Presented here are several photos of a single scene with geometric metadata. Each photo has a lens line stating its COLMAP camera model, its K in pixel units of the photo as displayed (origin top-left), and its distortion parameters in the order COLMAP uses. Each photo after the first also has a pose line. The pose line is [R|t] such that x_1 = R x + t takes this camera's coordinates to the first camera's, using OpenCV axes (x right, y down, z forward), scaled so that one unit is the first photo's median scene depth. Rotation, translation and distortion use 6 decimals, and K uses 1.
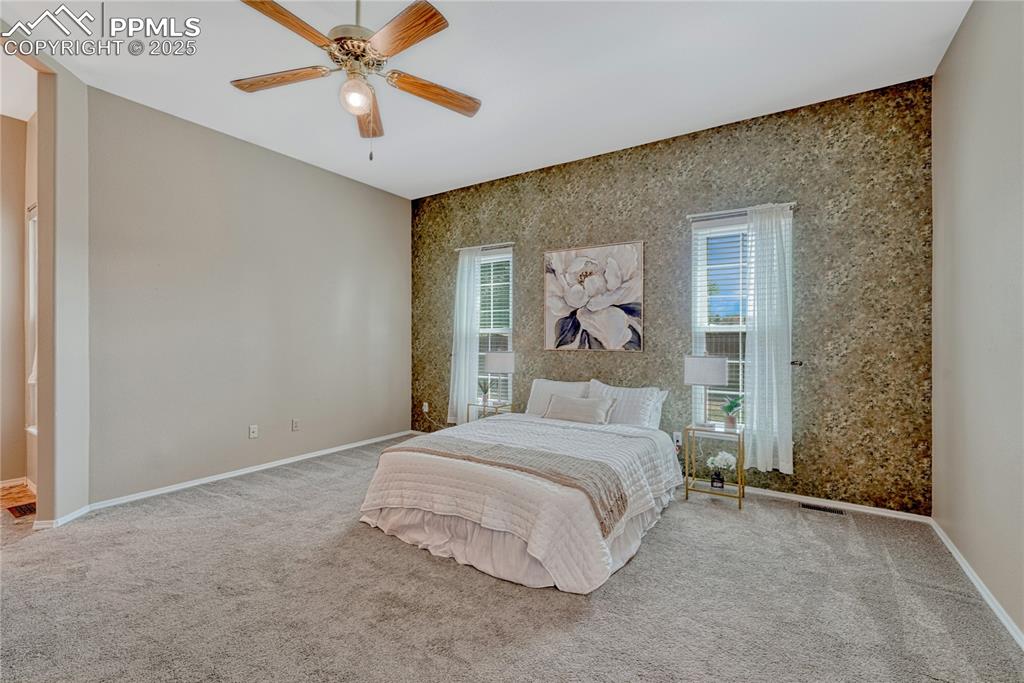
lens RADIAL K [[425.0, 0, 509.5], [0, 425.0, 339.4], [0, 0, 1]] dist [-0.011878, -0.000771]
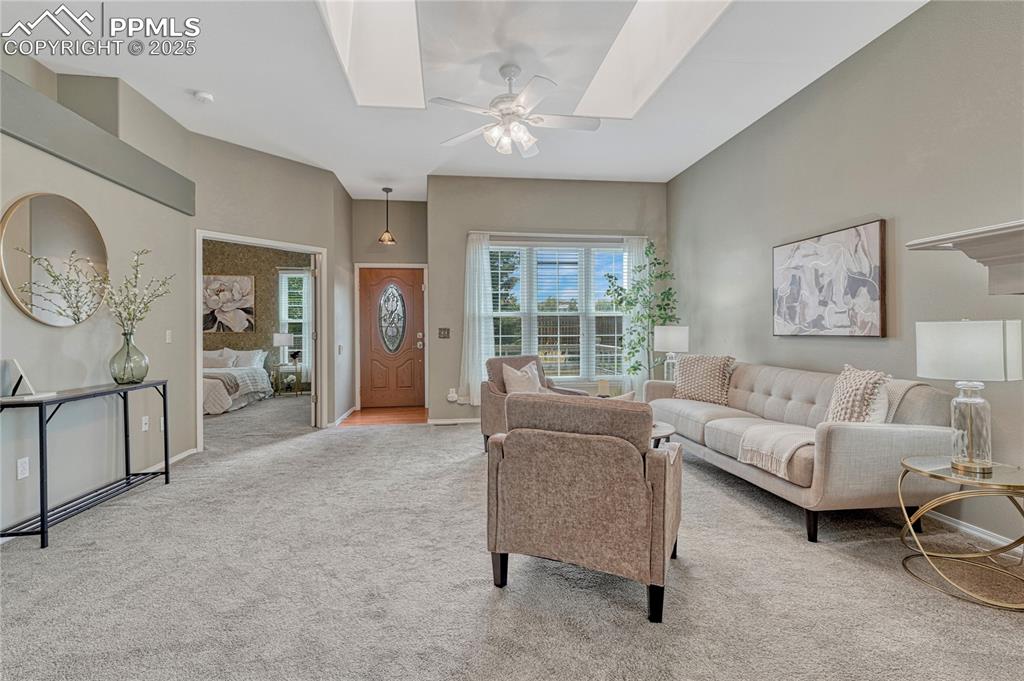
lens RADIAL K [[473.9, 0, 516.1], [0, 473.9, 332.8], [0, 0, 1]] dist [-0.004190, 0.002614]
pose [[0.742862, -0.010905, 0.669355, -0.250303], [0.007669, 0.999940, 0.007779, 0.022305], [-0.669400, -0.000646, 0.742902, -1.420030]]
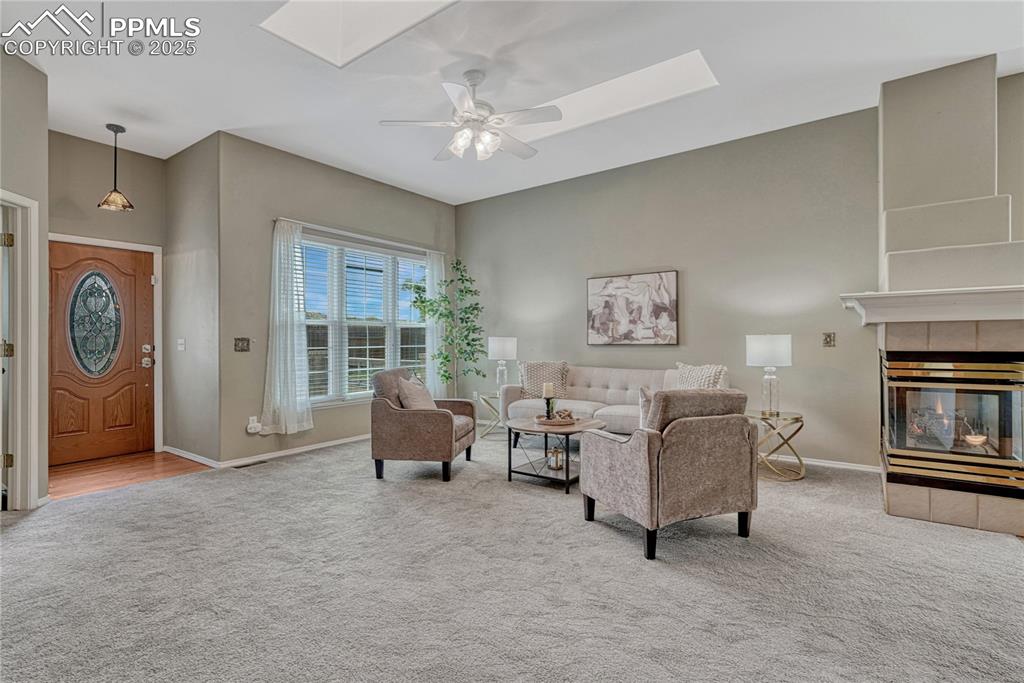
lens RADIAL K [[473.9, 0, 520.6], [0, 473.9, 340.8], [0, 0, 1]] dist [-0.004190, 0.002614]
pose [[0.028795, -0.003034, 0.999581, -0.544419], [0.005061, 0.999983, 0.002889, 0.024178], [-0.999573, 0.004975, 0.028810, -0.835835]]
